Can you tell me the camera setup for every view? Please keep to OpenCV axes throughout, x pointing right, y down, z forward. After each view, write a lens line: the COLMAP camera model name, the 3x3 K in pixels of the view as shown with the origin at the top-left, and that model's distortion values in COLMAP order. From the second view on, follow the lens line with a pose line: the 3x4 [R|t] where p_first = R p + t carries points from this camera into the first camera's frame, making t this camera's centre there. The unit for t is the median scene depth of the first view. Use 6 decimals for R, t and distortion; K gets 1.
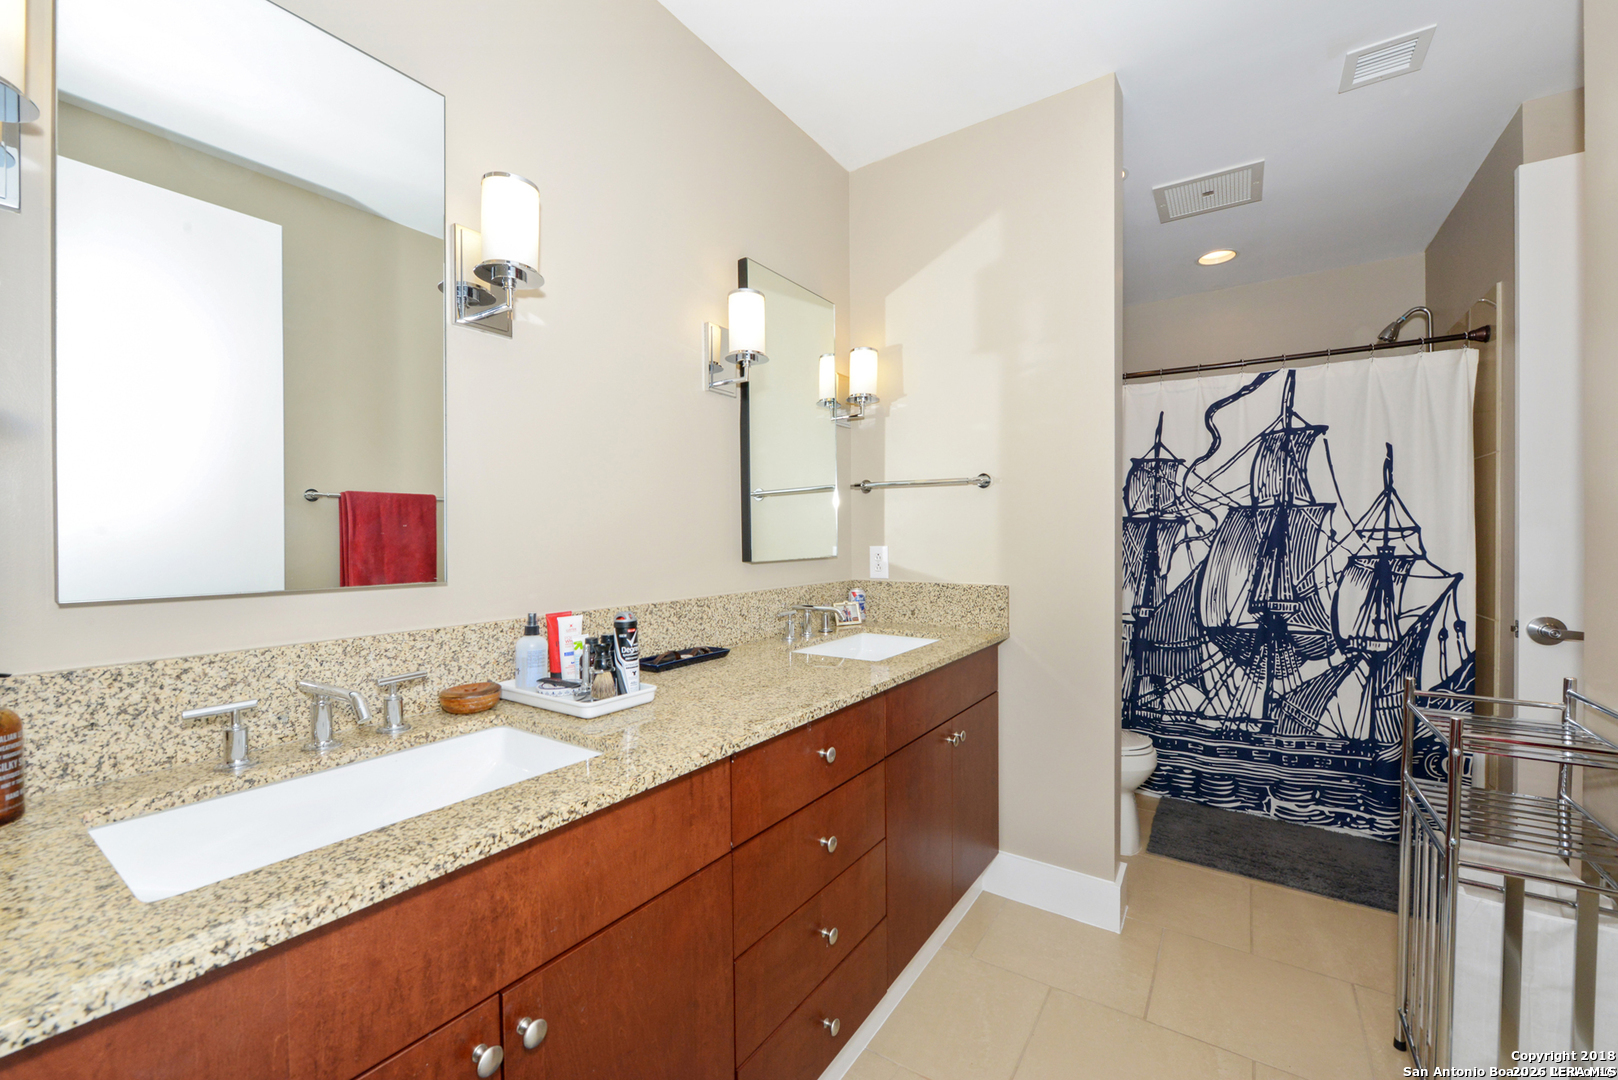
lens RADIAL K [[654.6, 0, 809.0], [0, 654.6, 540.0], [0, 0, 1]] dist [-0.003160, -0.000186]
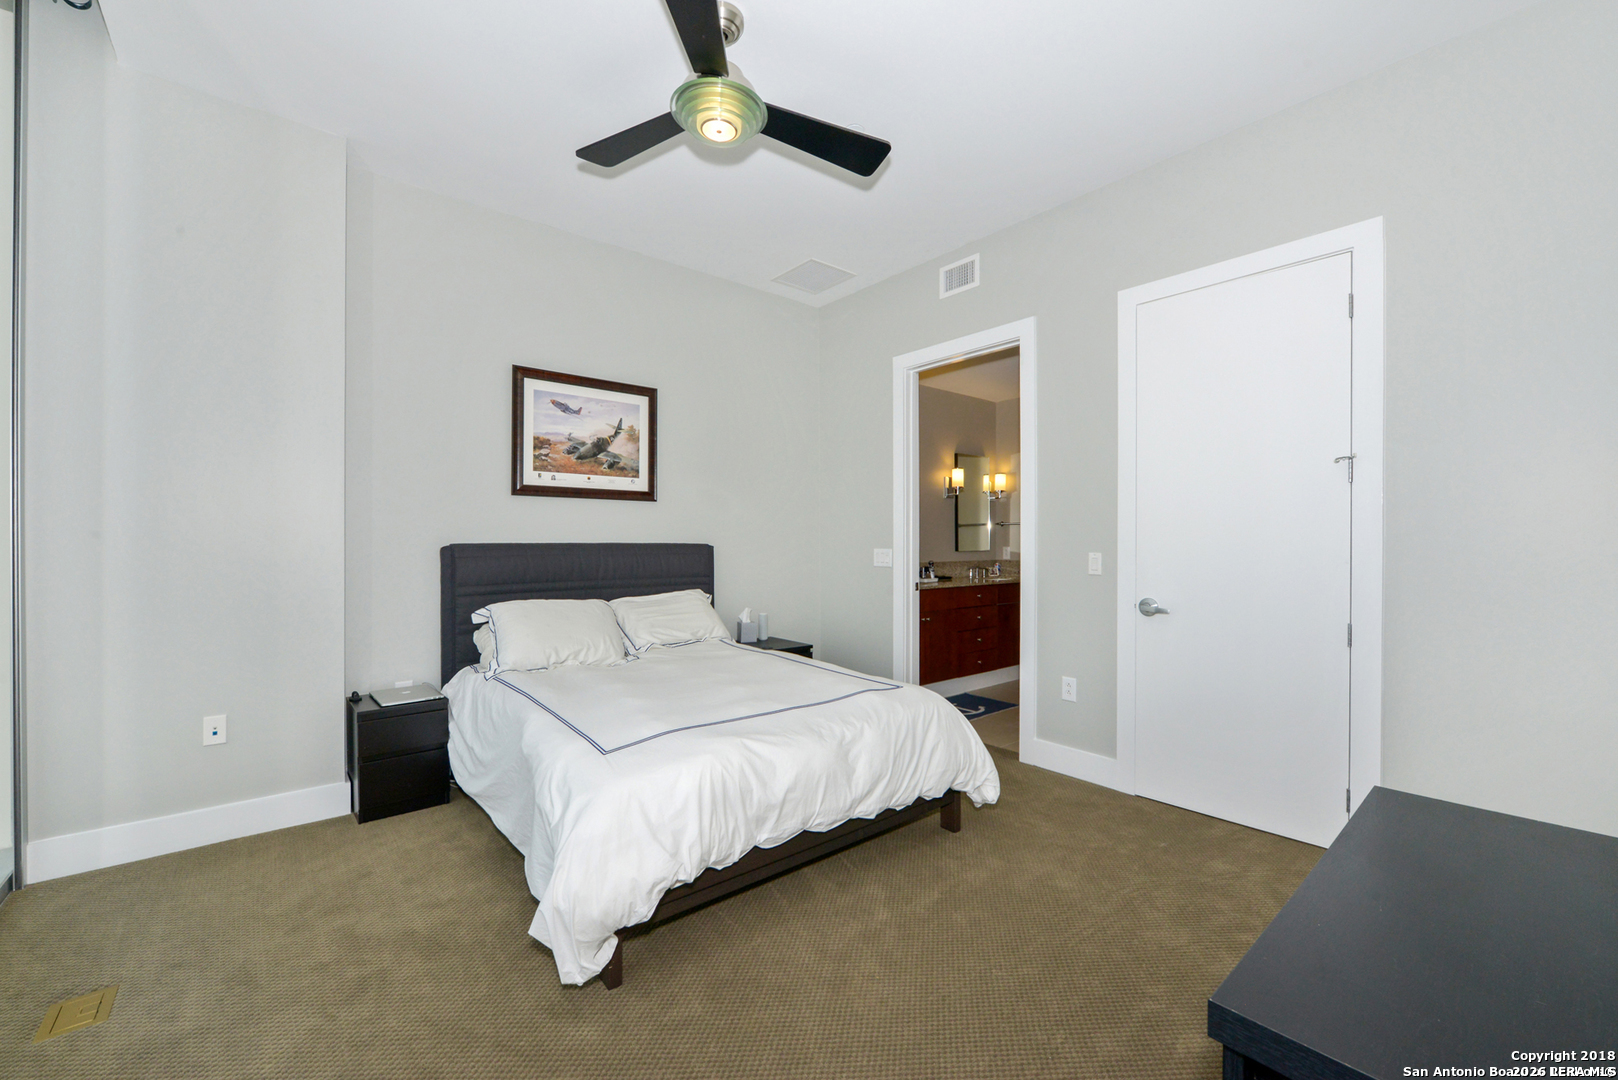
lens RADIAL K [[654.6, 0, 809.0], [0, 654.6, 540.0], [0, 0, 1]] dist [-0.003160, -0.000186]
pose [[0.953895, 0.003915, -0.300115, 0.140714], [-0.004511, 0.999989, -0.001291, -0.011454], [0.300107, 0.002586, 0.953902, -1.824341]]
